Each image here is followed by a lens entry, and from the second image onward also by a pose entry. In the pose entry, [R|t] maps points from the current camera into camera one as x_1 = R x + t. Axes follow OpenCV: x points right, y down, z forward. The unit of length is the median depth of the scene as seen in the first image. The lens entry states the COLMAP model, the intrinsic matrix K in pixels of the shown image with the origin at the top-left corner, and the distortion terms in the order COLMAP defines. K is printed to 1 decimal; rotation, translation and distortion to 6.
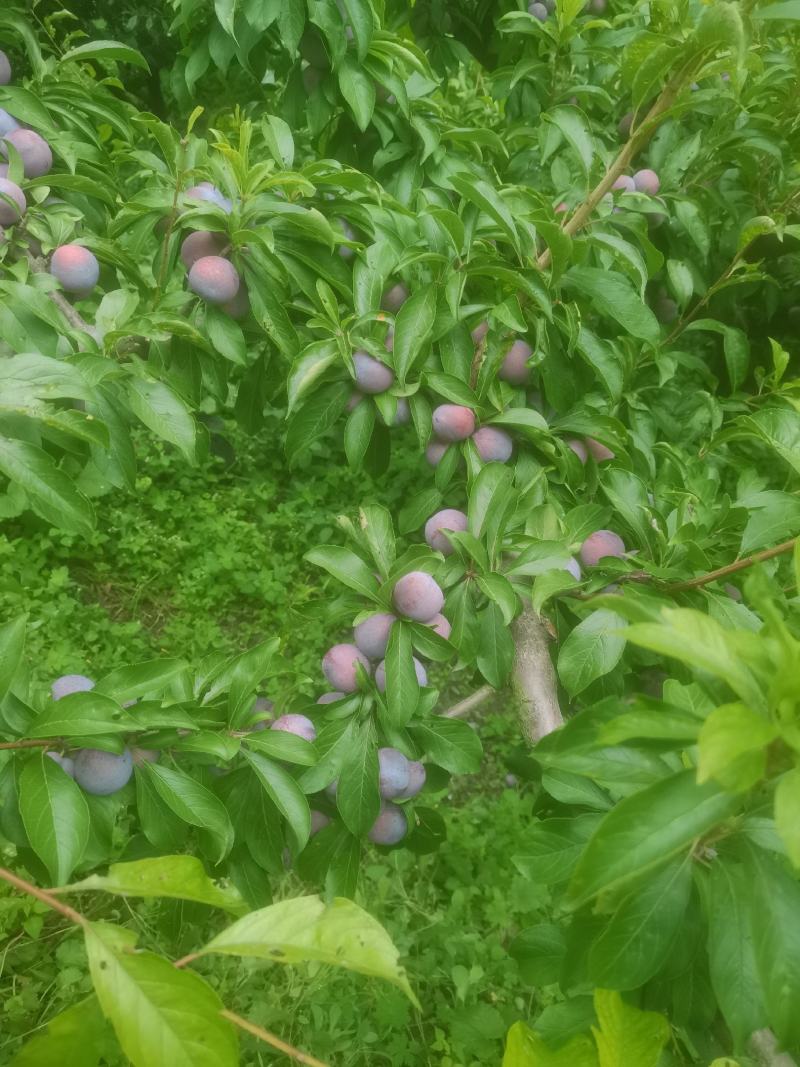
lens RADIAL K [[810.5, 0, 401.3], [0, 810.5, 512.4], [0, 0, 1]] dist [0.033600, -0.033121]
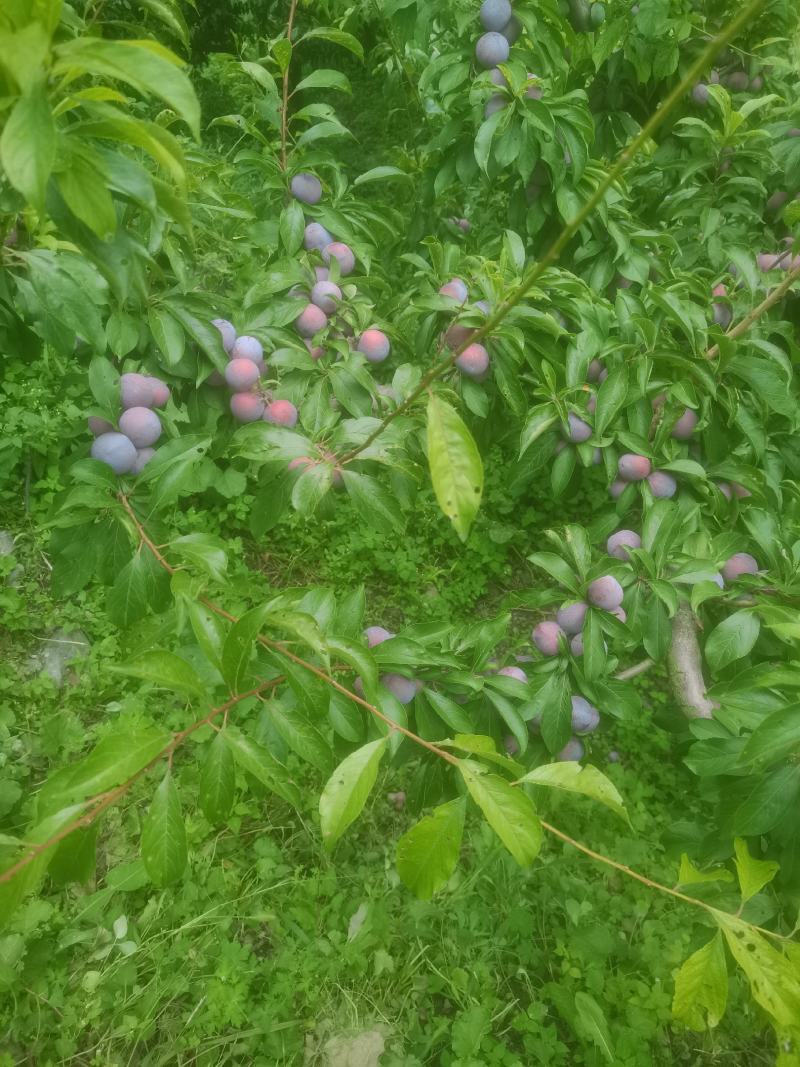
lens RADIAL K [[810.5, 0, 401.3], [0, 810.5, 512.4], [0, 0, 1]] dist [0.033600, -0.033121]
pose [[0.991664, 0.066042, -0.110641, -0.168708], [-0.063360, 0.997609, 0.027587, -0.047750], [0.112198, -0.020346, 0.993478, -0.407951]]
